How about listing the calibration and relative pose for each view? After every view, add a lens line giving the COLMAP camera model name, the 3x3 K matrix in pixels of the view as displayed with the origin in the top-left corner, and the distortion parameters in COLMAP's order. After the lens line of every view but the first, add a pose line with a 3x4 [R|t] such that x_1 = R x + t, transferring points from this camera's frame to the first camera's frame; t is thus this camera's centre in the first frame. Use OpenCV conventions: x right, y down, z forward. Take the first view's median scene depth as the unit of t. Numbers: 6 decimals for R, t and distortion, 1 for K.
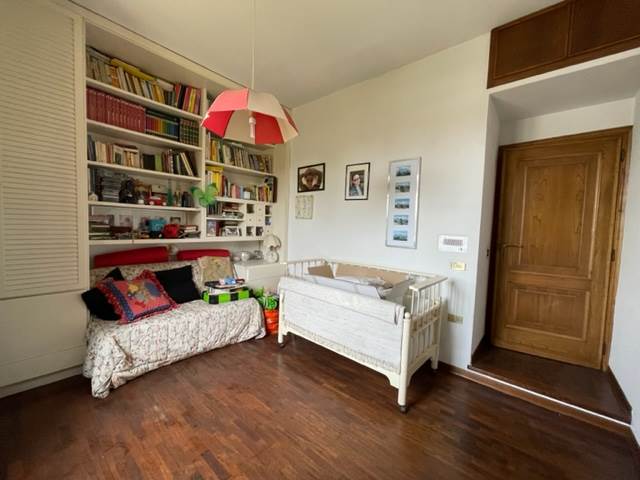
lens RADIAL K [[258.7, 0, 320.0], [0, 258.7, 240.0], [0, 0, 1]] dist [-0.000744, -0.000138]
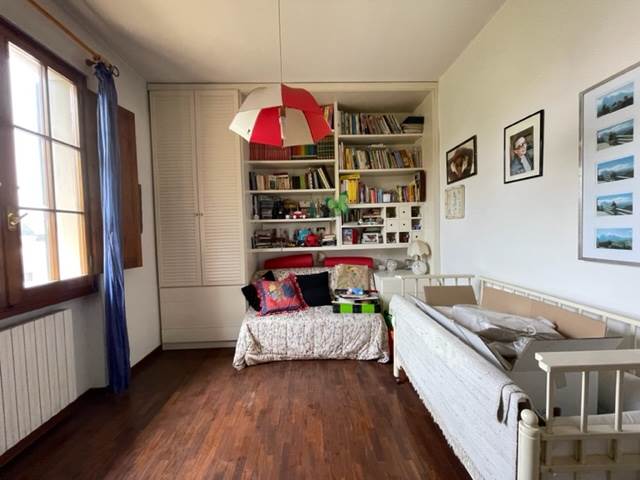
lens RADIAL K [[258.7, 0, 320.0], [0, 258.7, 240.0], [0, 0, 1]] dist [-0.000744, -0.000138]
pose [[0.677006, -0.024990, -0.735553, 0.279906], [0.009287, 0.999634, -0.025413, -0.006569], [0.735919, 0.010374, 0.676991, 0.274486]]
